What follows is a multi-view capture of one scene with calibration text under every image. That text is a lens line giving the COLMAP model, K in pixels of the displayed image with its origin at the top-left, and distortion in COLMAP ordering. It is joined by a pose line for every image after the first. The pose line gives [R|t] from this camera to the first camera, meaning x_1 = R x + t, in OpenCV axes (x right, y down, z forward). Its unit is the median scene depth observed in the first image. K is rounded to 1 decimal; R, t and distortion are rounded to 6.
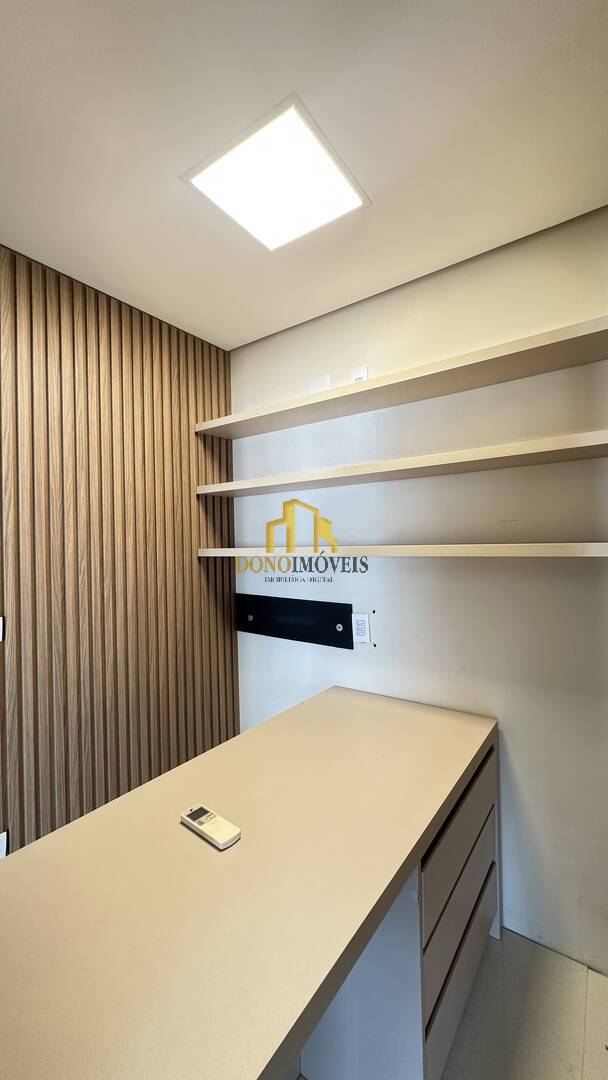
lens RADIAL K [[430.4, 0, 305.5], [0, 430.4, 538.5], [0, 0, 1]] dist [-0.005951, 0.001205]
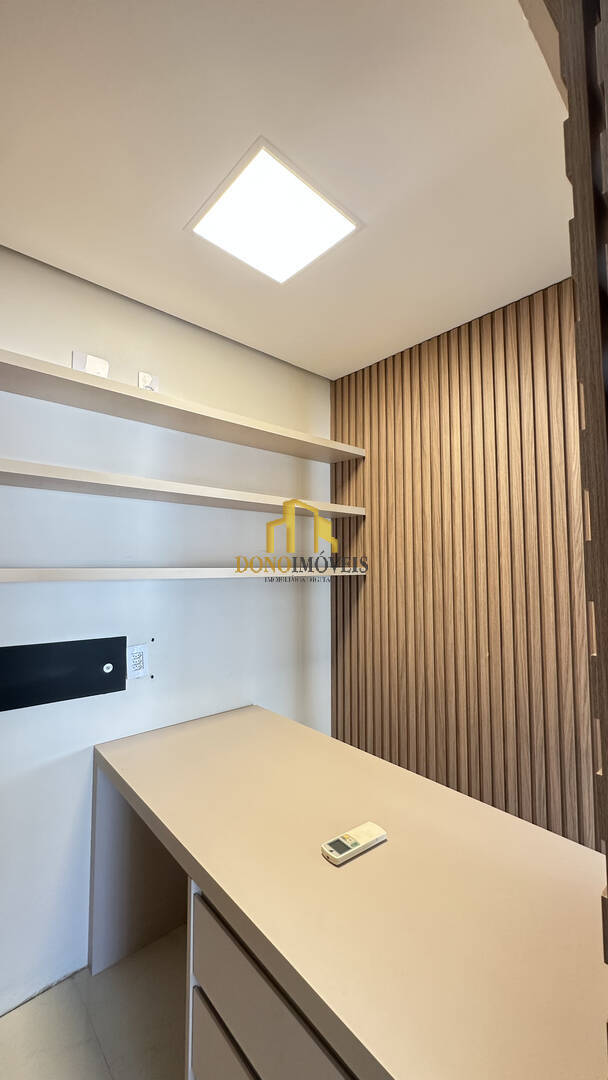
lens RADIAL K [[430.4, 0, 303.7], [0, 430.4, 540.9], [0, 0, 1]] dist [-0.005951, 0.001205]
pose [[0.226592, 0.074551, 0.971132, -0.696571], [-0.013947, 0.997212, -0.073299, 0.020867], [-0.973890, 0.003065, 0.227000, 0.481374]]
